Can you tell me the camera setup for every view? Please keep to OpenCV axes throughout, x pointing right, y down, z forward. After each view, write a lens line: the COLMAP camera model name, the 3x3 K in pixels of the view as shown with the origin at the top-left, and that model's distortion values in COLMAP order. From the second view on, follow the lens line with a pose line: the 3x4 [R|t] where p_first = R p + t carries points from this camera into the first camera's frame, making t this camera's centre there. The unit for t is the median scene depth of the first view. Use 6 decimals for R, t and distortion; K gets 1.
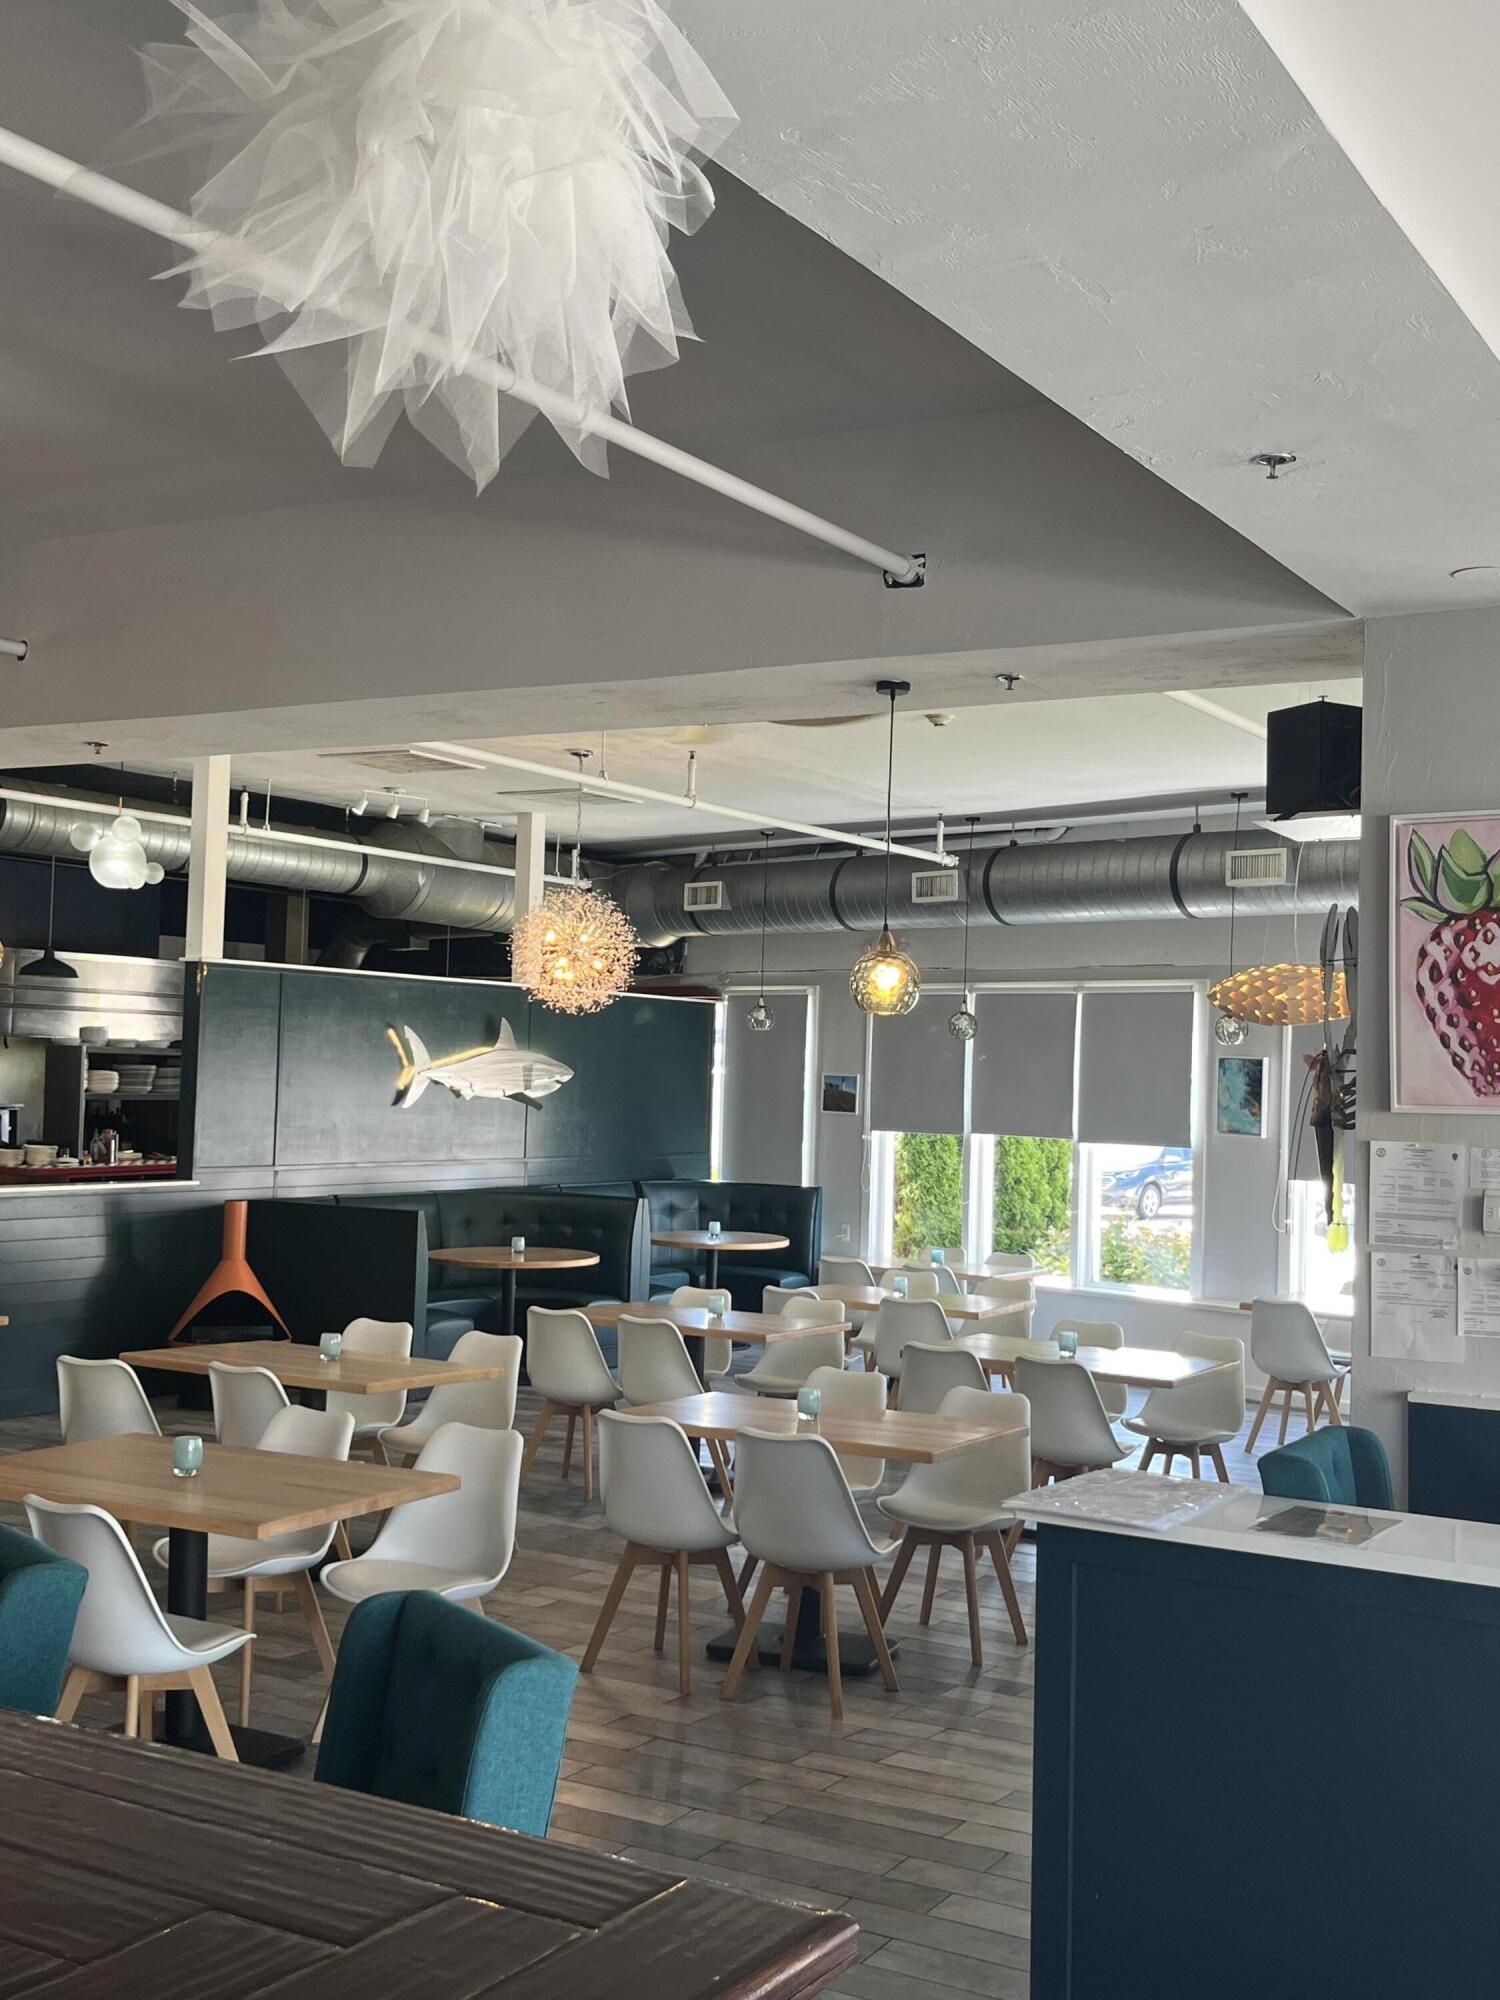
lens RADIAL K [[2172.5, 0, 750.0], [0, 2172.5, 1000.0], [0, 0, 1]] dist [0.025495, -0.044269]
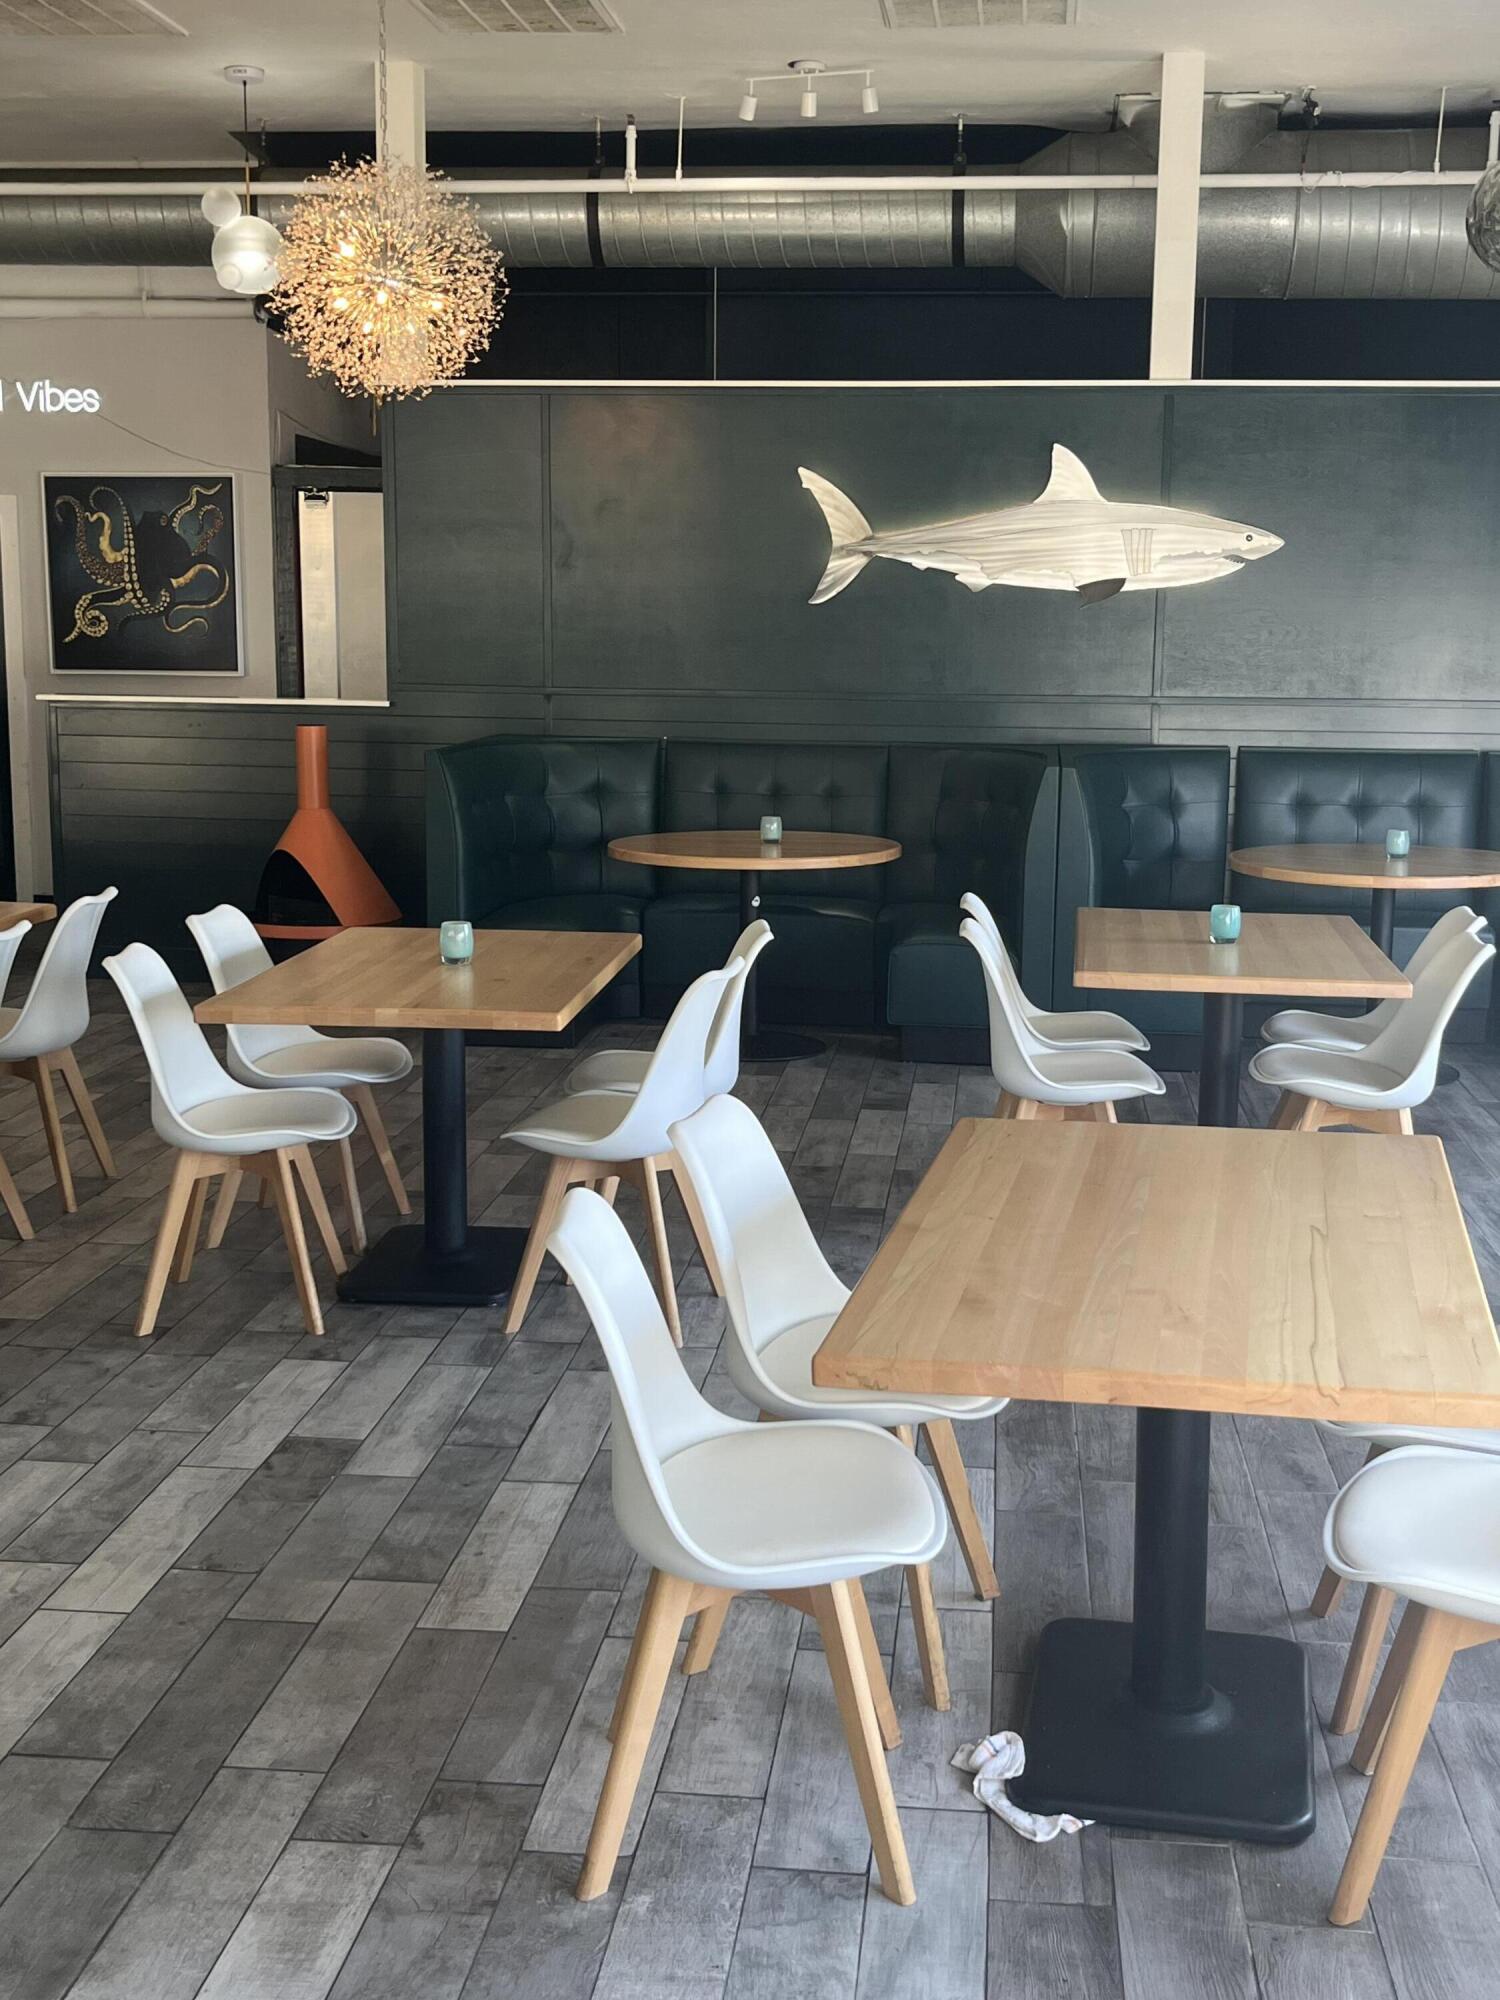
lens RADIAL K [[2172.5, 0, 750.0], [0, 2172.5, 1000.0], [0, 0, 1]] dist [0.025495, -0.044269]
pose [[0.394059, 0.137985, -0.908668, 0.420801], [0.036642, 0.985521, 0.165546, 0.059080], [0.918354, -0.098530, 0.383297, 0.739175]]
